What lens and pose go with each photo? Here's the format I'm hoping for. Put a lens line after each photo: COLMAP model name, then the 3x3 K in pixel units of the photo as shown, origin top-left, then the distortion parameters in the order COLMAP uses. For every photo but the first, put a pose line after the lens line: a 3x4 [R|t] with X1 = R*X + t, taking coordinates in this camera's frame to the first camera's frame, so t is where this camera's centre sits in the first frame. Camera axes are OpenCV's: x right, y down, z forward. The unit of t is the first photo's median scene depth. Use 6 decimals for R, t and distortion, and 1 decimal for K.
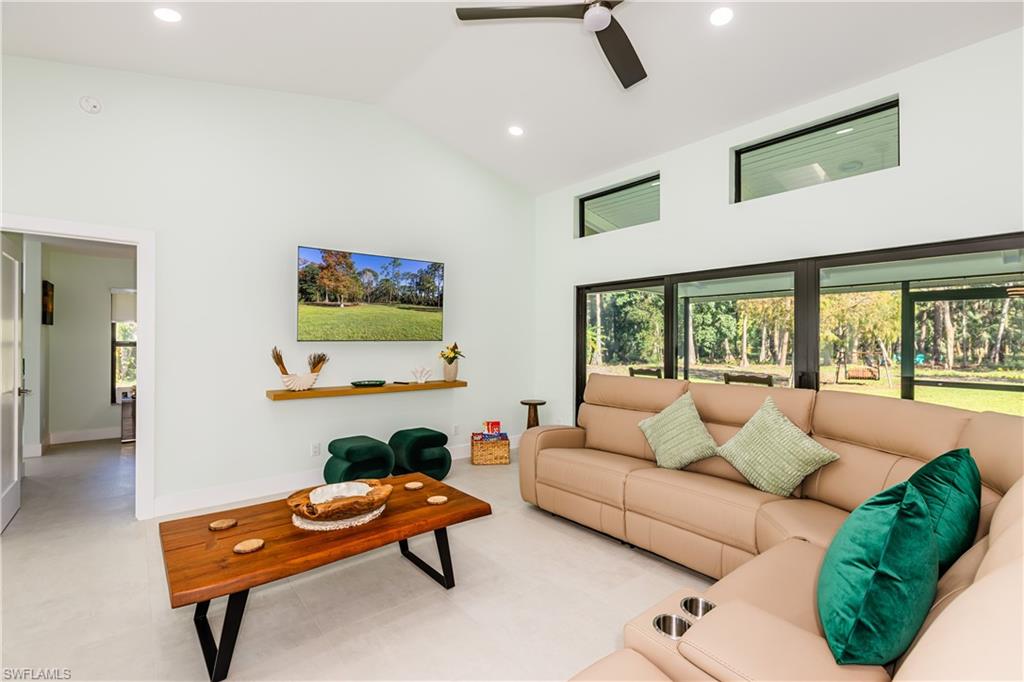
lens RADIAL K [[456.5, 0, 510.1], [0, 456.5, 344.3], [0, 0, 1]] dist [-0.000658, -0.000902]
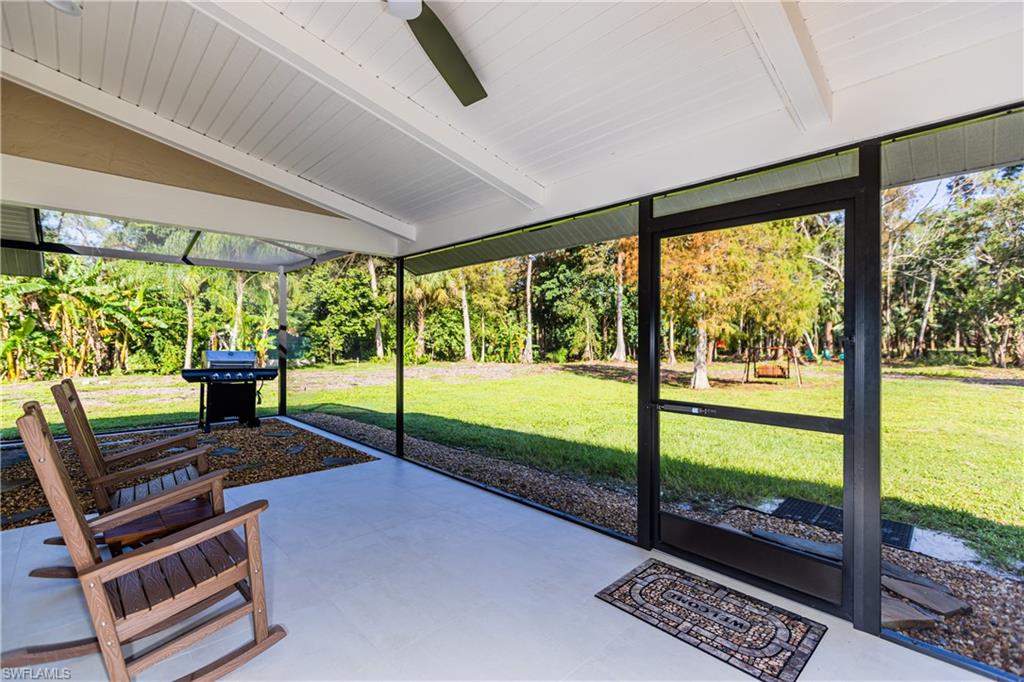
lens RADIAL K [[456.5, 0, 511.9], [0, 456.5, 341.2], [0, 0, 1]] dist [-0.000658, -0.000902]
pose [[0.997180, -0.002891, 0.074992, 0.096091], [0.003171, 0.999988, -0.003614, 0.003571], [-0.074980, 0.003841, 0.997178, 0.070821]]
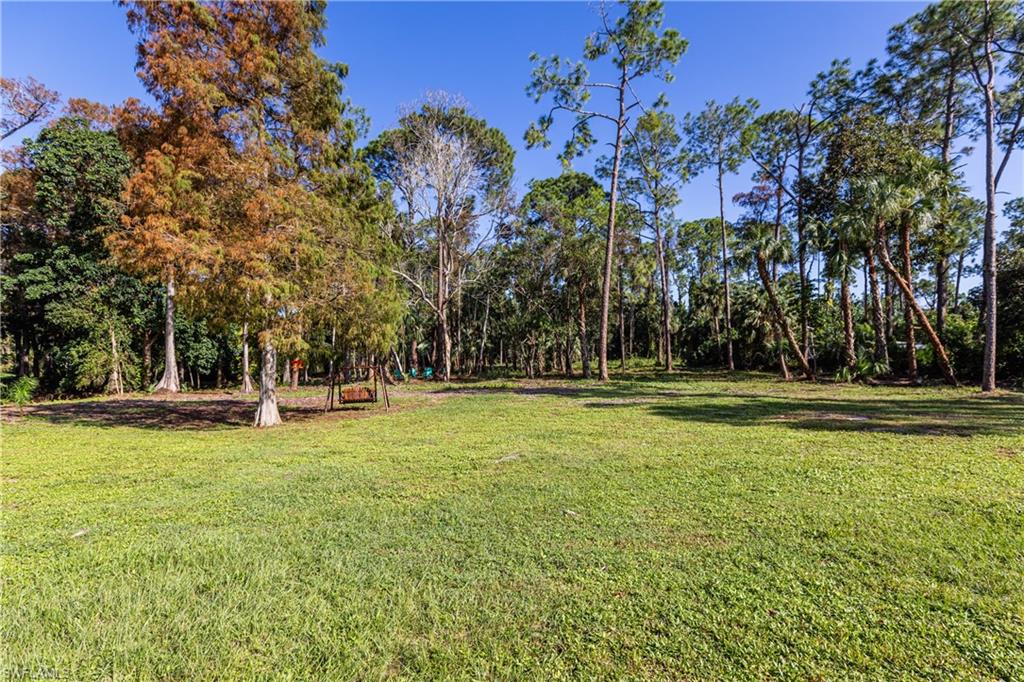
lens RADIAL K [[456.5, 0, 505.8], [0, 456.5, 340.2], [0, 0, 1]] dist [-0.000658, -0.000902]
pose [[0.638121, 0.017103, 0.769746, 0.184211], [0.024420, 0.998801, -0.042437, 0.006264], [-0.769548, 0.045878, 0.636938, 0.178072]]
